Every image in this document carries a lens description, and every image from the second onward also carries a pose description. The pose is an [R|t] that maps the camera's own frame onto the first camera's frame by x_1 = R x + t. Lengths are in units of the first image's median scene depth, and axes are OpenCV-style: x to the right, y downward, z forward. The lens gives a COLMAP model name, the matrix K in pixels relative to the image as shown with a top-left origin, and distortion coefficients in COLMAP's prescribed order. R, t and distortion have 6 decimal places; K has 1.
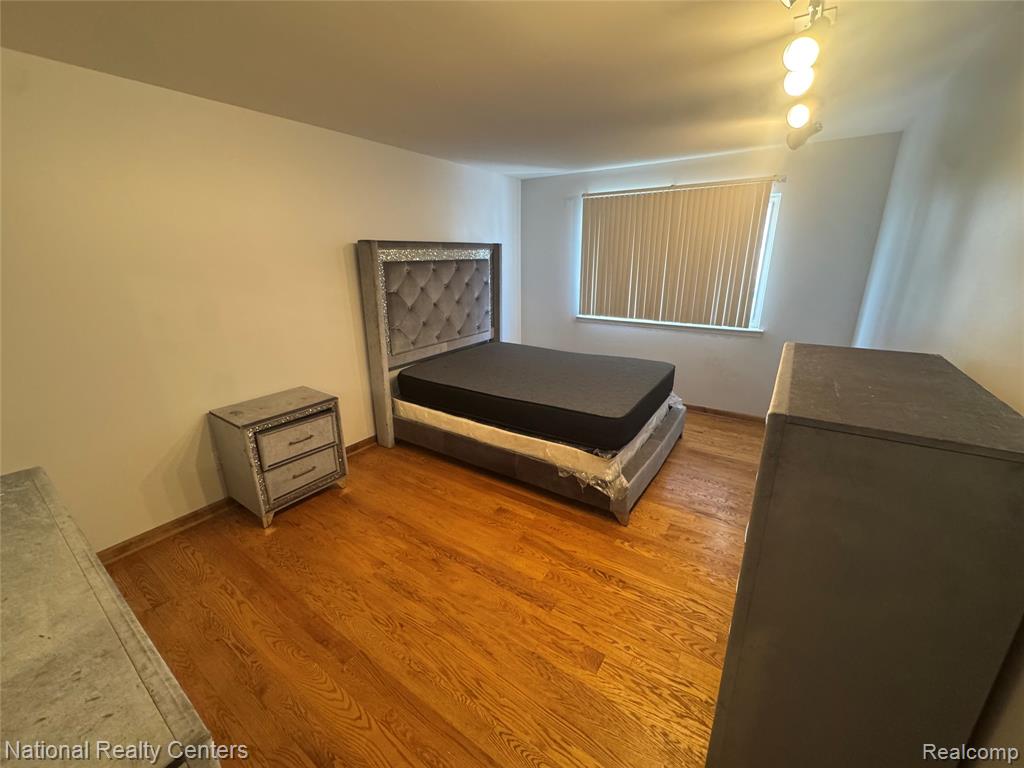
lens RADIAL K [[407.3, 0, 507.8], [0, 407.3, 380.0], [0, 0, 1]] dist [0.001320, 0.000003]
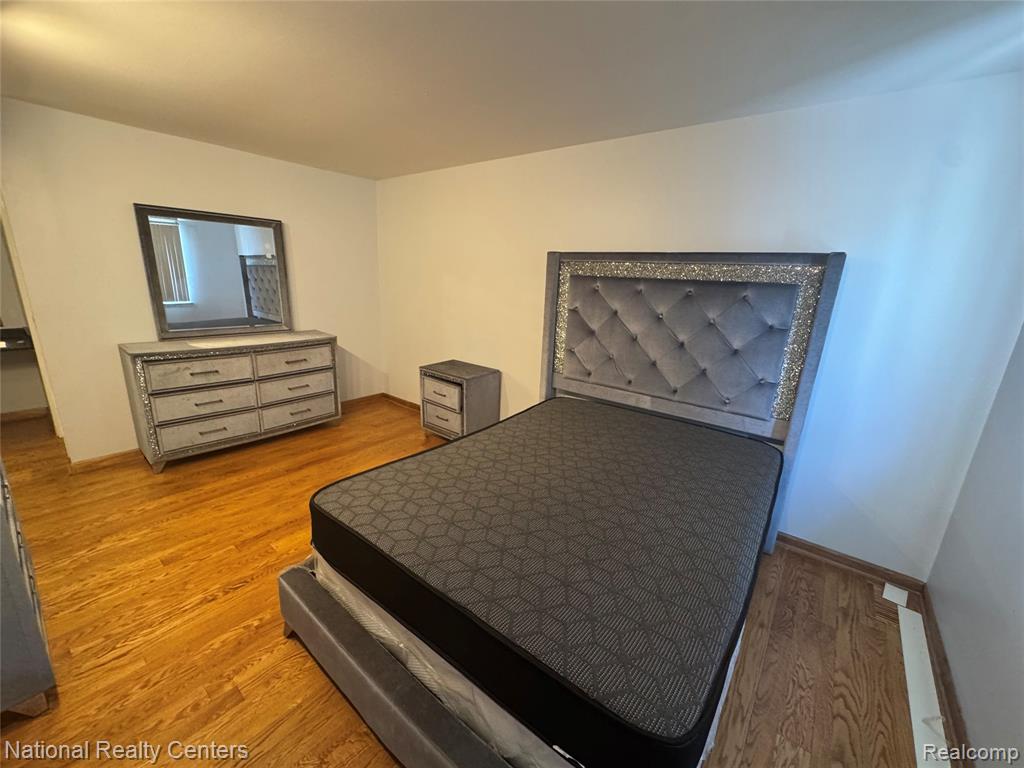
lens RADIAL K [[407.3, 0, 512.6], [0, 407.3, 381.3], [0, 0, 1]] dist [0.001320, 0.000003]
pose [[-0.063790, 0.263500, -0.962548, 0.896365], [-0.329849, 0.904738, 0.269534, -0.387369], [0.941876, 0.334689, 0.029202, 1.300207]]
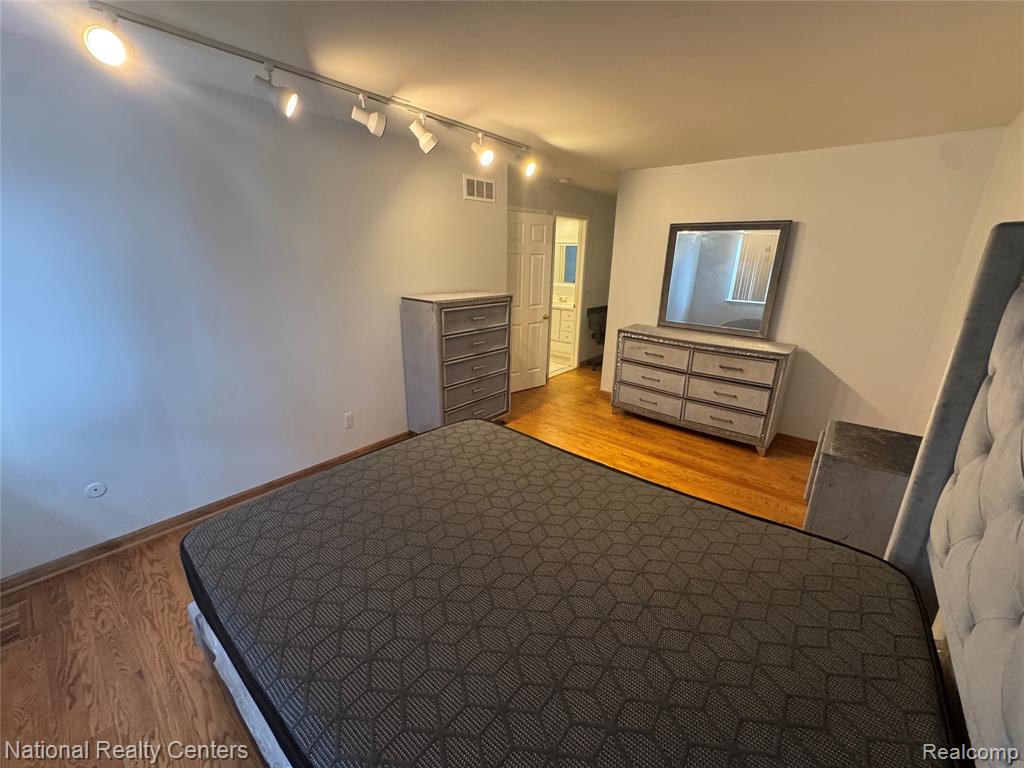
lens RADIAL K [[407.3, 0, 514.9], [0, 407.3, 383.4], [0, 0, 1]] dist [0.001320, 0.000003]
pose [[-0.996430, -0.035728, 0.076491, 0.105796], [0.013441, 0.827344, 0.561534, -0.571016], [-0.083347, 0.560558, -0.823910, 1.875002]]
